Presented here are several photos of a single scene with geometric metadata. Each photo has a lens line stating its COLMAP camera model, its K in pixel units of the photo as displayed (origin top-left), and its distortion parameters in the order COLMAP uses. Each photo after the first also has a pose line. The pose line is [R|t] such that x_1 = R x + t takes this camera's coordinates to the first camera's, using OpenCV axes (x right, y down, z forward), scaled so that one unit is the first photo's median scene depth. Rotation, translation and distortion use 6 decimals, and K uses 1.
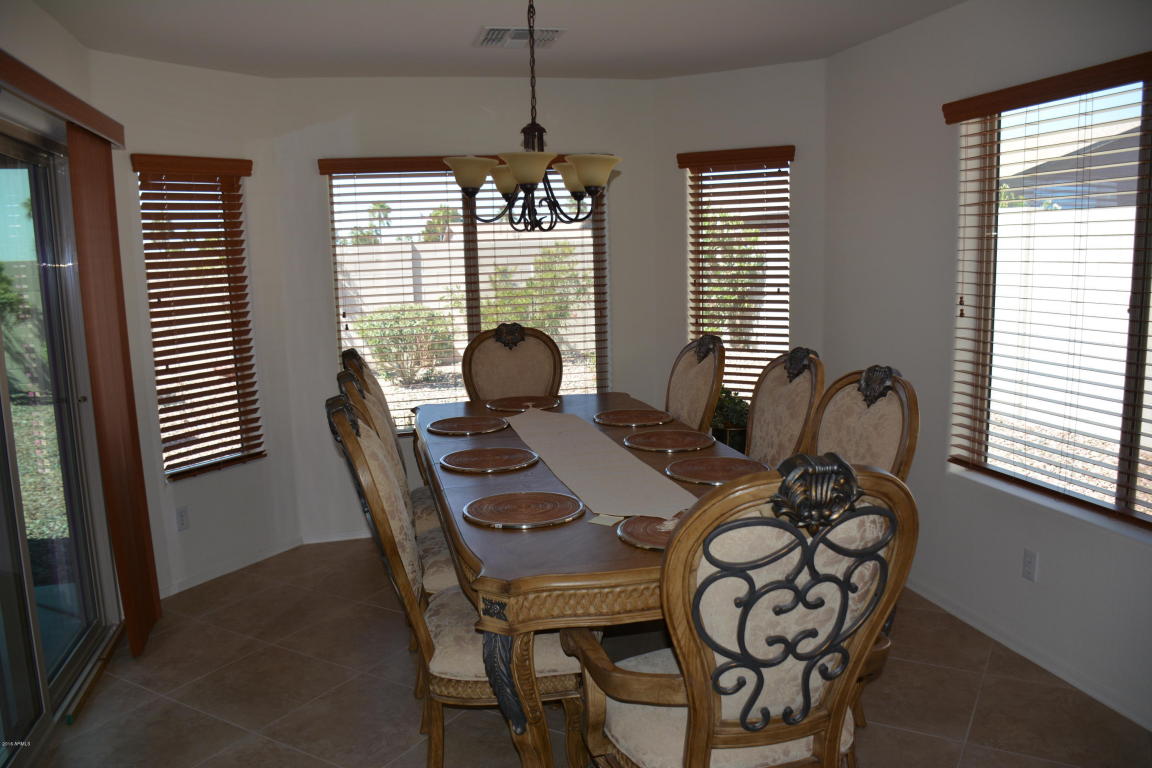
lens RADIAL K [[897.1, 0, 578.3], [0, 897.1, 394.2], [0, 0, 1]] dist [-0.156570, 0.101828]
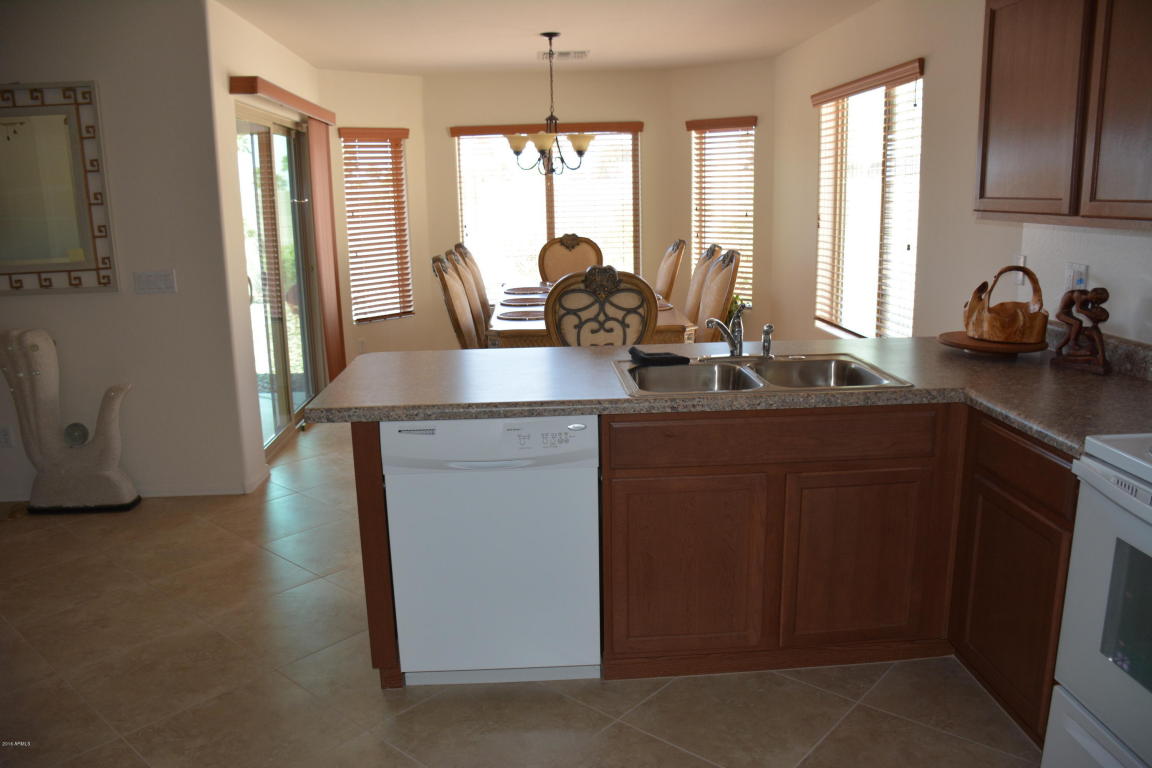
lens RADIAL K [[897.1, 0, 578.3], [0, 897.1, 394.2], [0, 0, 1]] dist [-0.156570, 0.101828]
pose [[0.981742, 0.045936, -0.184586, 0.310902], [-0.033284, 0.996916, 0.071069, 0.115818], [0.187281, -0.063627, 0.980243, -0.691286]]
